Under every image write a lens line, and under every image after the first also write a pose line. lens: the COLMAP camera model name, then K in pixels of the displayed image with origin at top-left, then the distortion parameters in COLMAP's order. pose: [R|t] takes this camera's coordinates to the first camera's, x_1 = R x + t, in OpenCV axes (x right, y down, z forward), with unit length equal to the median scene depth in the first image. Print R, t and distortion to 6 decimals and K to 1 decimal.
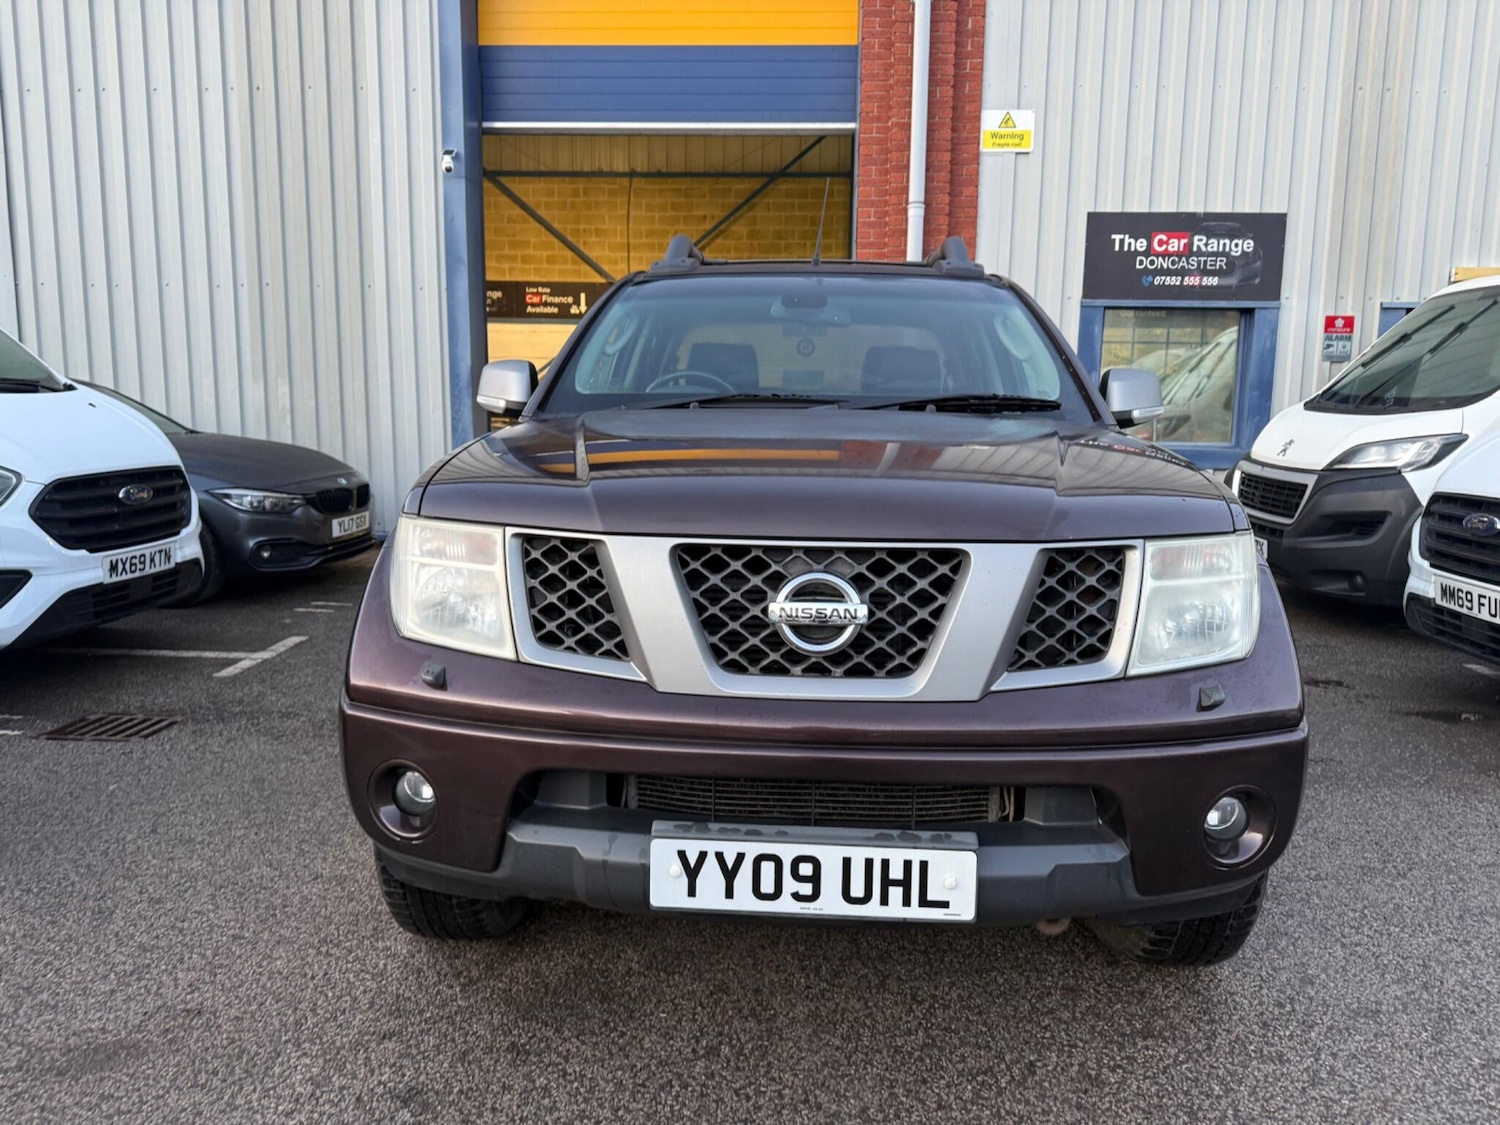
lens RADIAL K [[1081.8, 0, 748.3], [0, 1081.8, 548.0], [0, 0, 1]] dist [0.019668, -0.020178]
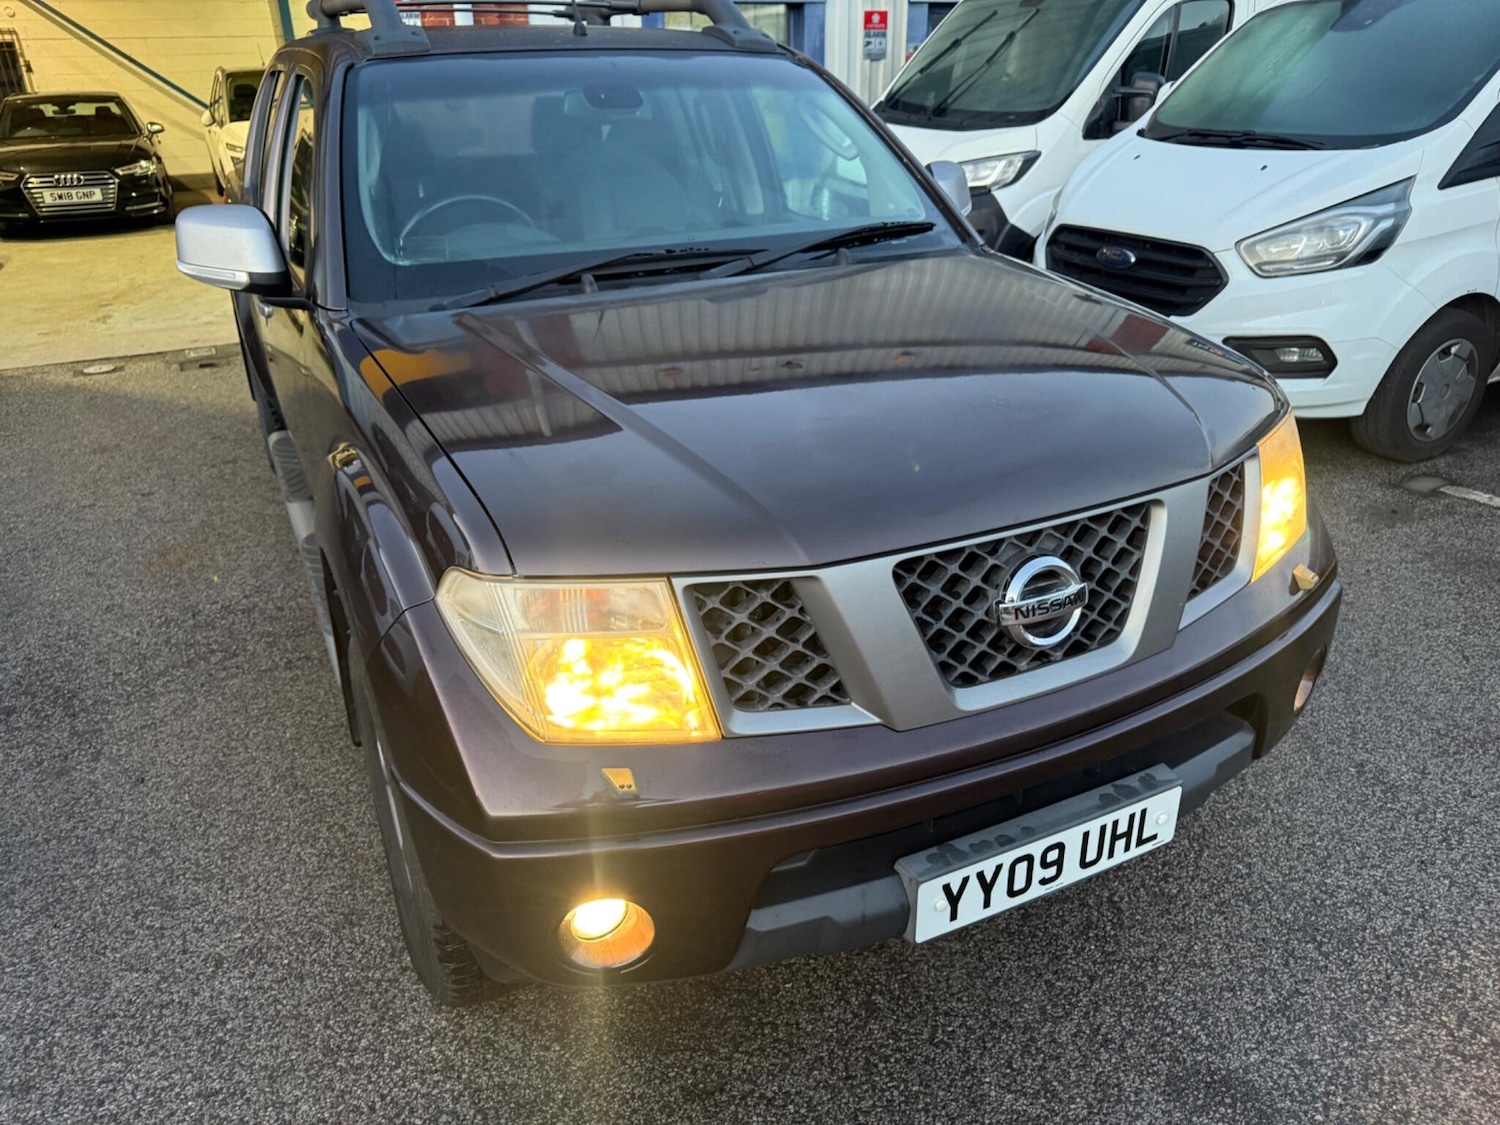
lens RADIAL K [[1081.8, 0, 748.3], [0, 1081.8, 548.0], [0, 0, 1]] dist [0.019668, -0.020178]
pose [[0.866770, -0.230857, 0.442057, -0.533726], [0.092008, 0.945214, 0.313216, -0.285899], [-0.490147, -0.230813, 0.840525, 0.366020]]
